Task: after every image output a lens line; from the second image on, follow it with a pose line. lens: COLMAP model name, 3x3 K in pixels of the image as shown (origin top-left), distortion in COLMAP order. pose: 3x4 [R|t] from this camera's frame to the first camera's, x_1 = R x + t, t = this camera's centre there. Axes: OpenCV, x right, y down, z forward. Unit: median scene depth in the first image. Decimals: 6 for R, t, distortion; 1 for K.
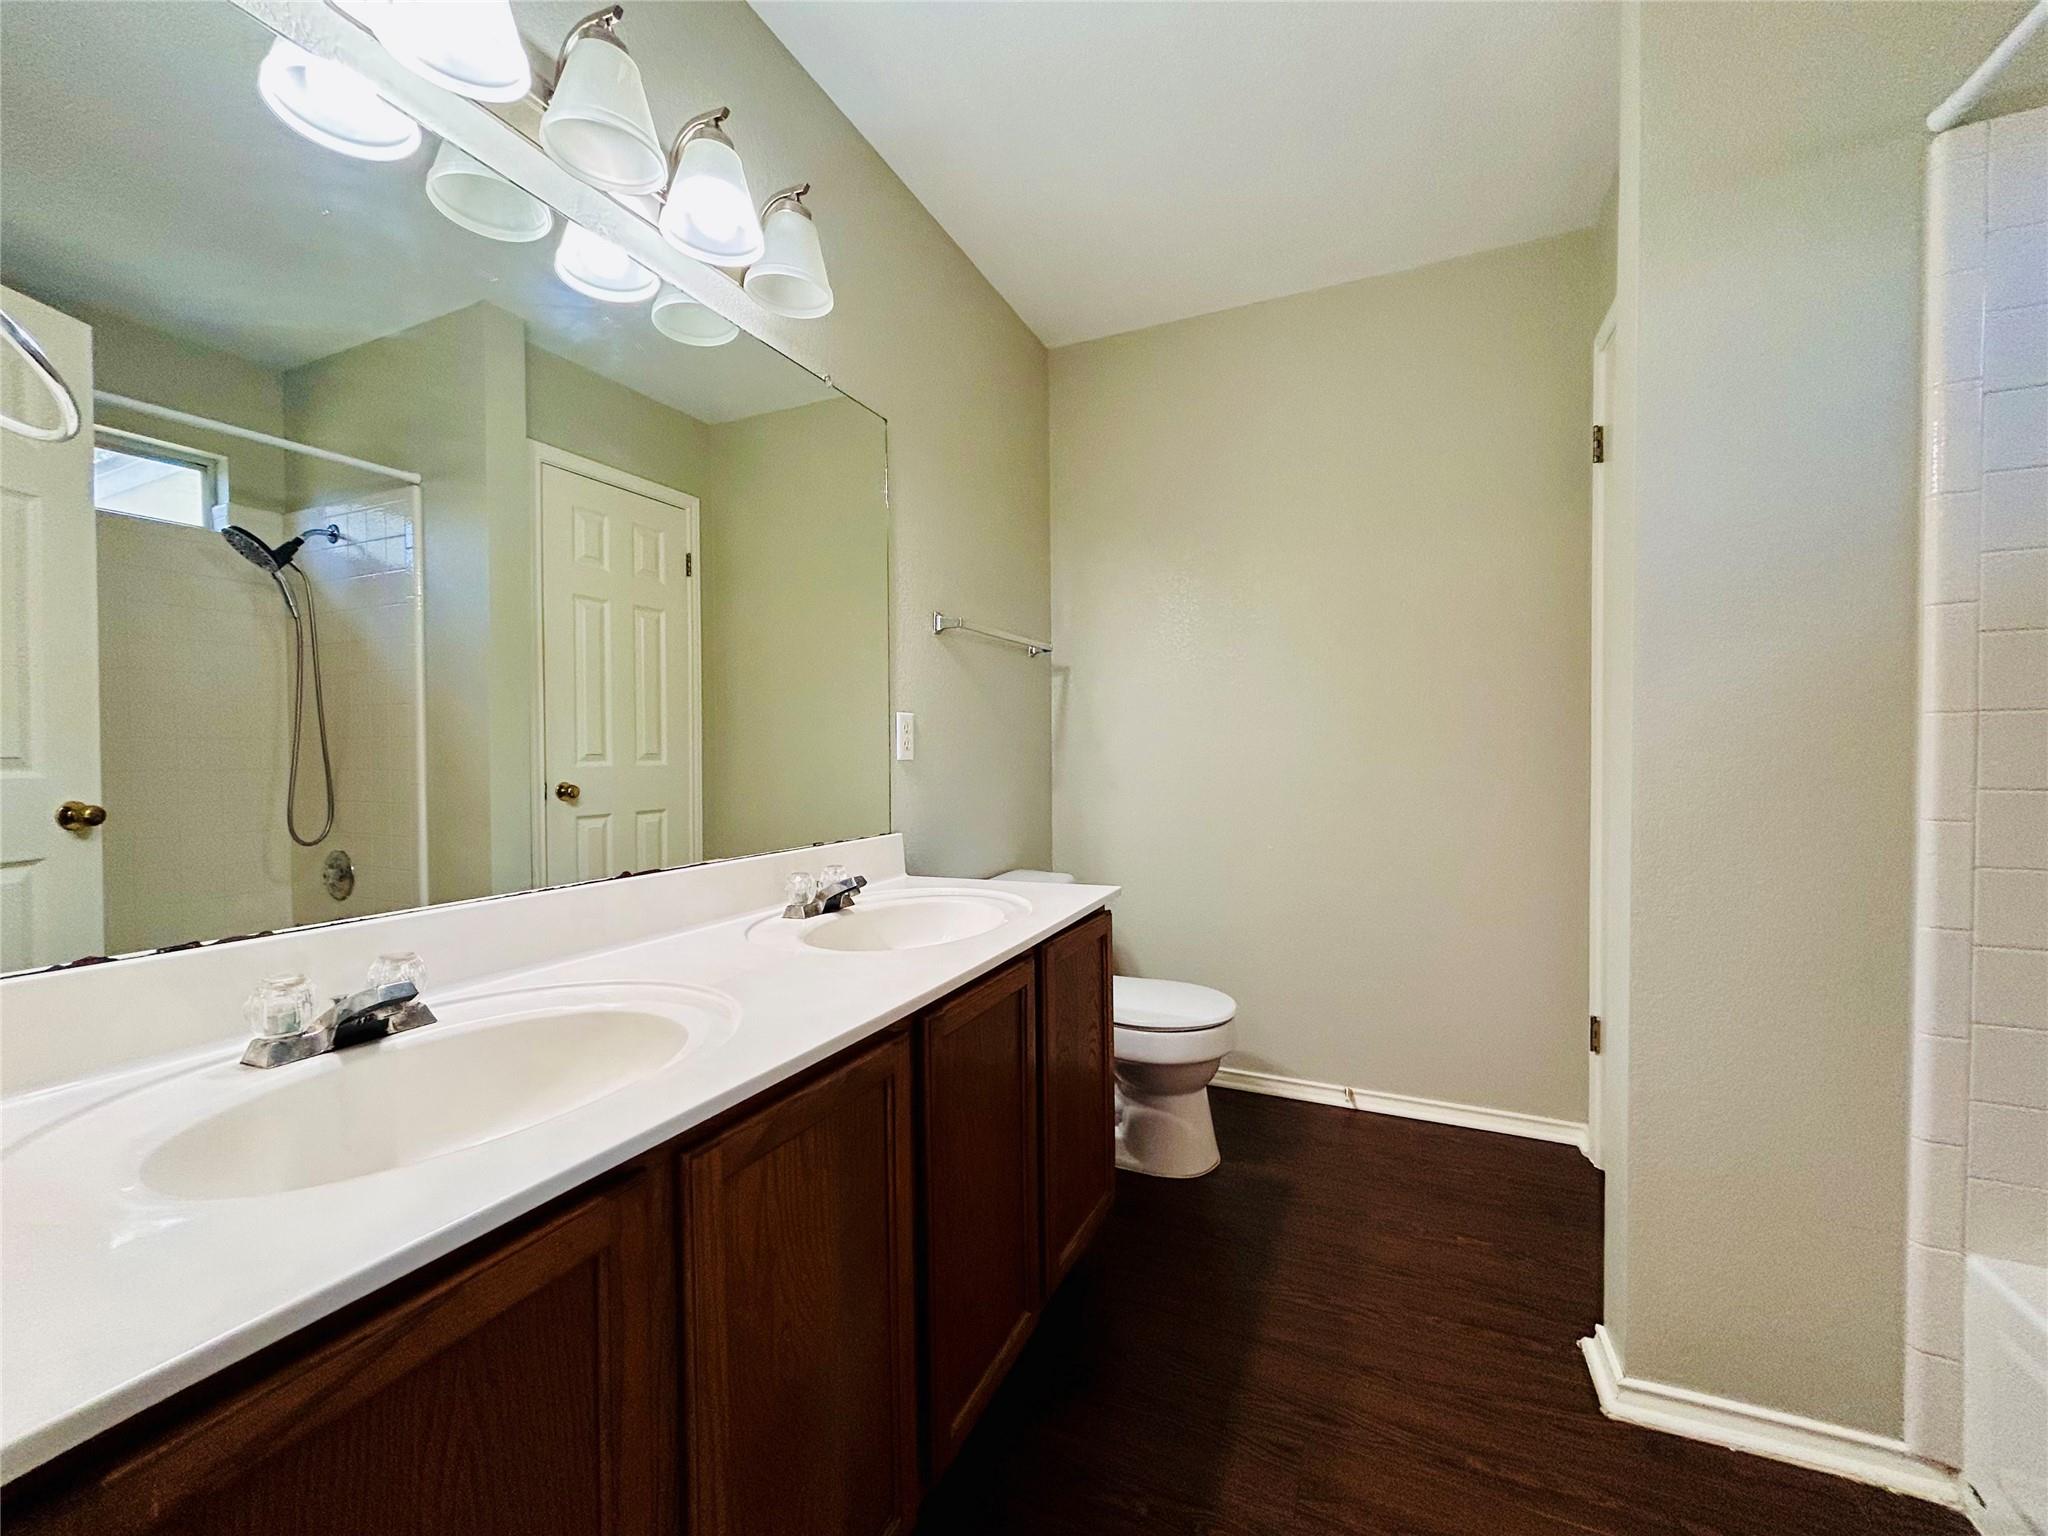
lens RADIAL K [[823.8, 0, 1022.5], [0, 823.8, 768.6], [0, 0, 1]] dist [0.010787, -0.000834]
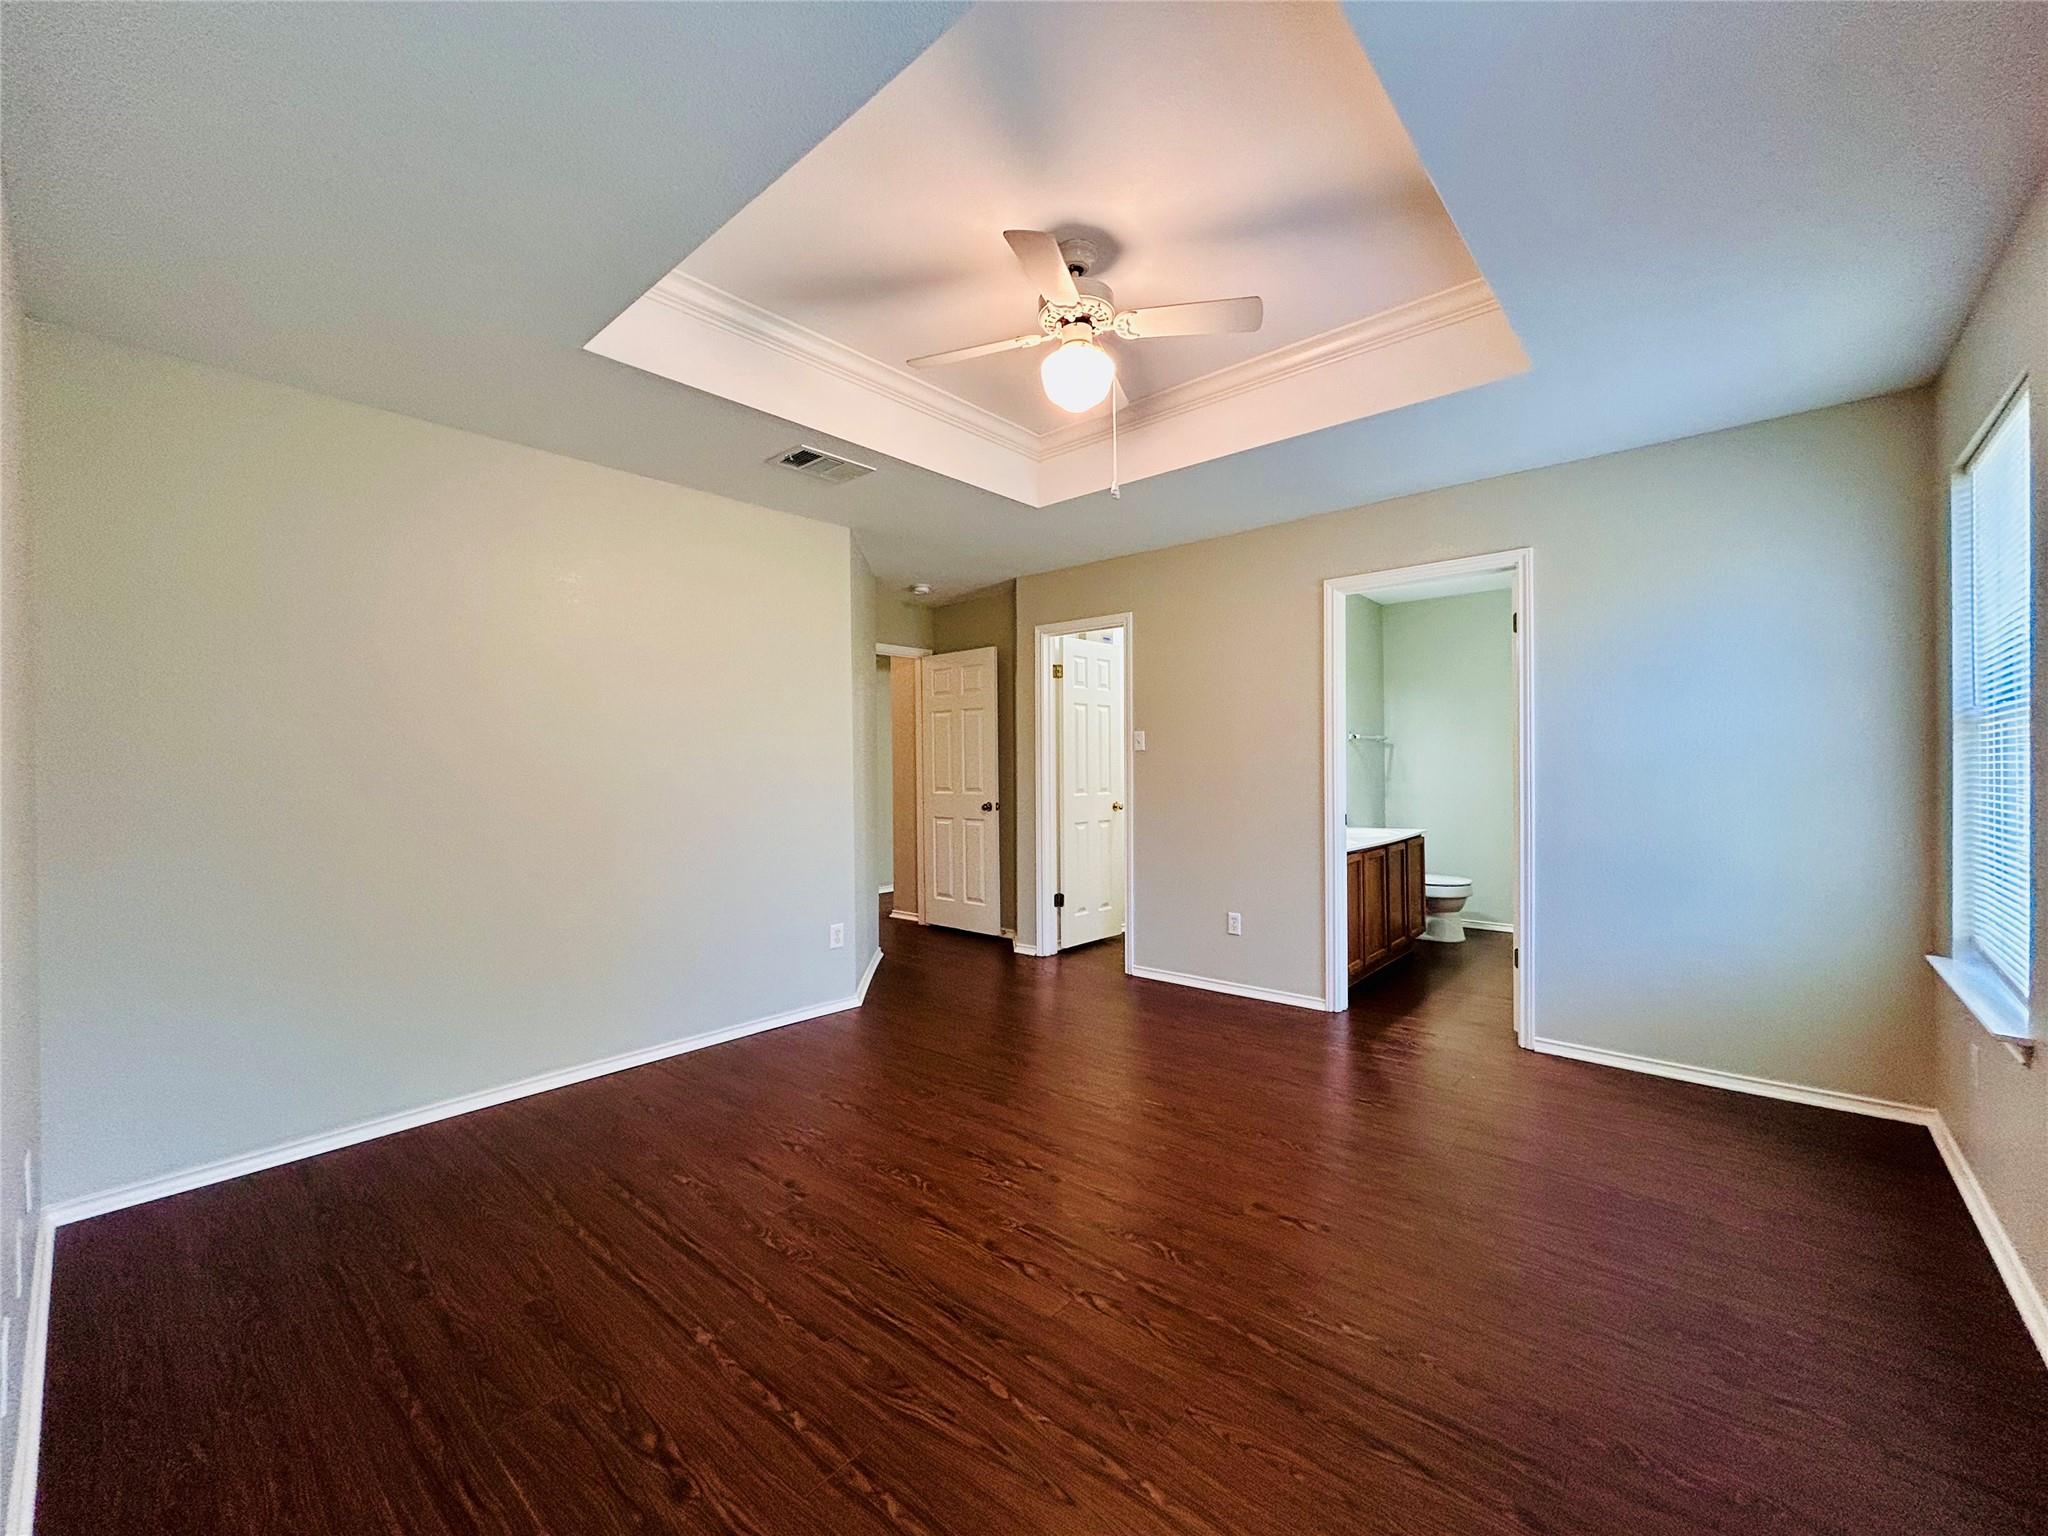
lens RADIAL K [[823.8, 0, 1032.3], [0, 823.8, 767.5], [0, 0, 1]] dist [0.010787, -0.000834]
pose [[0.951037, -0.024459, -0.308108, -0.164454], [0.015755, 0.999404, -0.030705, -0.004780], [0.308676, 0.024347, 0.950856, -1.261663]]
